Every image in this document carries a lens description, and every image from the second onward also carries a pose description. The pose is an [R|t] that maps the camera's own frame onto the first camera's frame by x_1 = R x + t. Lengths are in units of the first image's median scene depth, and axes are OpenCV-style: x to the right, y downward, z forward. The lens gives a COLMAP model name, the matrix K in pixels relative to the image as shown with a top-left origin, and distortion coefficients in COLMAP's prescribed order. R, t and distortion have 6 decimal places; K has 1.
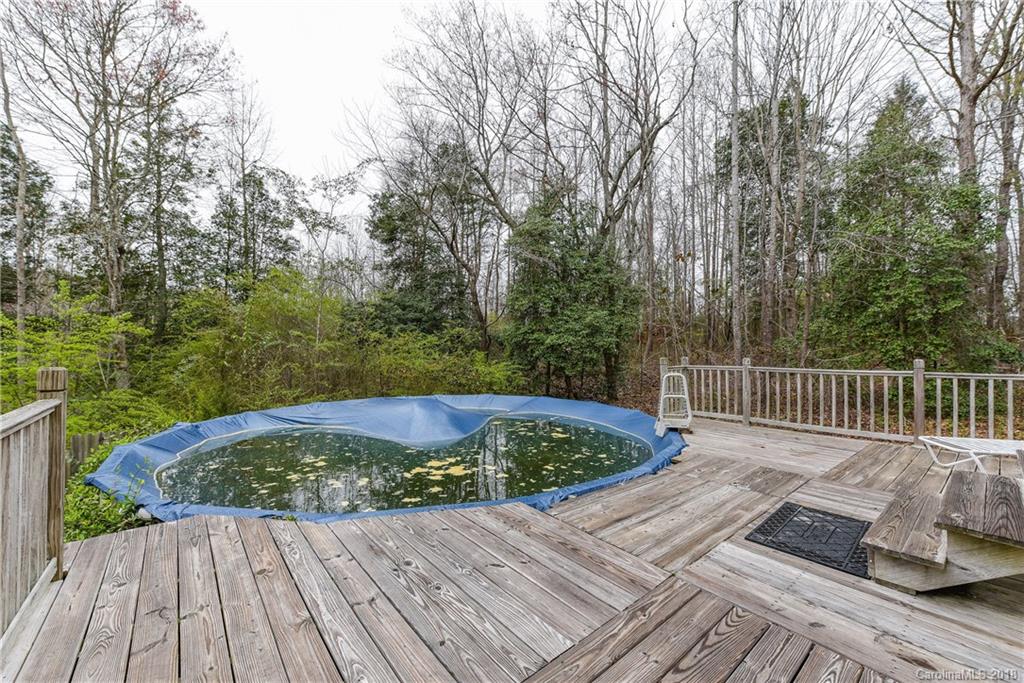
lens RADIAL K [[399.8, 0, 510.5], [0, 399.8, 347.1], [0, 0, 1]] dist [0.001919, -0.002228]
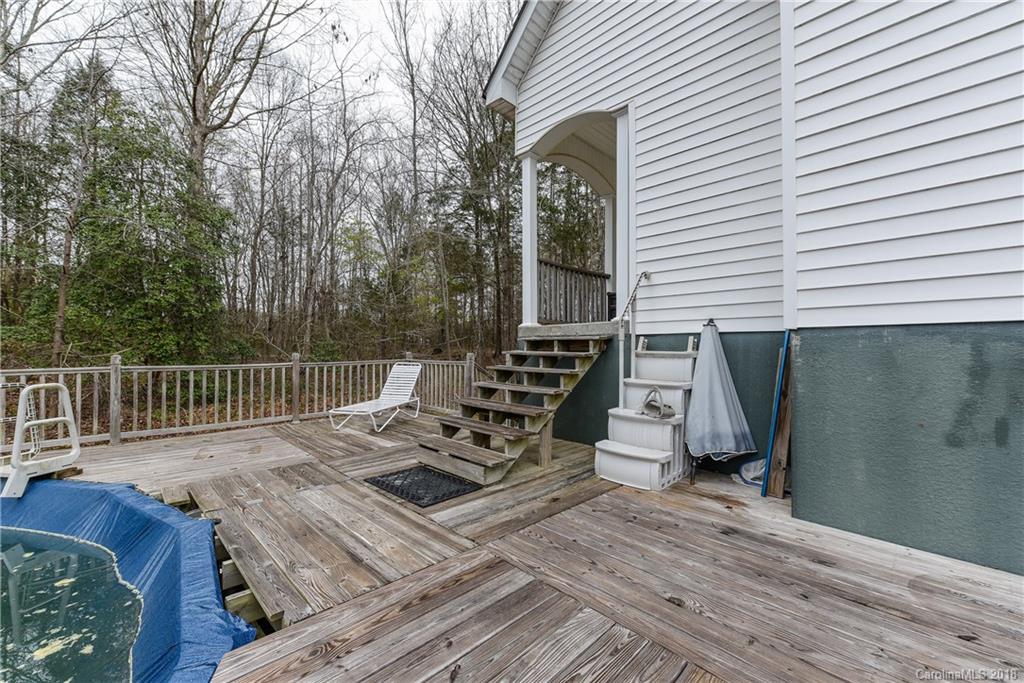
lens RADIAL K [[410.4, 0, 511.0], [0, 410.4, 343.9], [0, 0, 1]] dist [-0.000309, -0.000301]
pose [[-0.098114, 0.006724, 0.995152, -0.506522], [-0.013008, 0.999883, -0.008039, 0.005805], [-0.995090, -0.013734, -0.098015, 0.693598]]
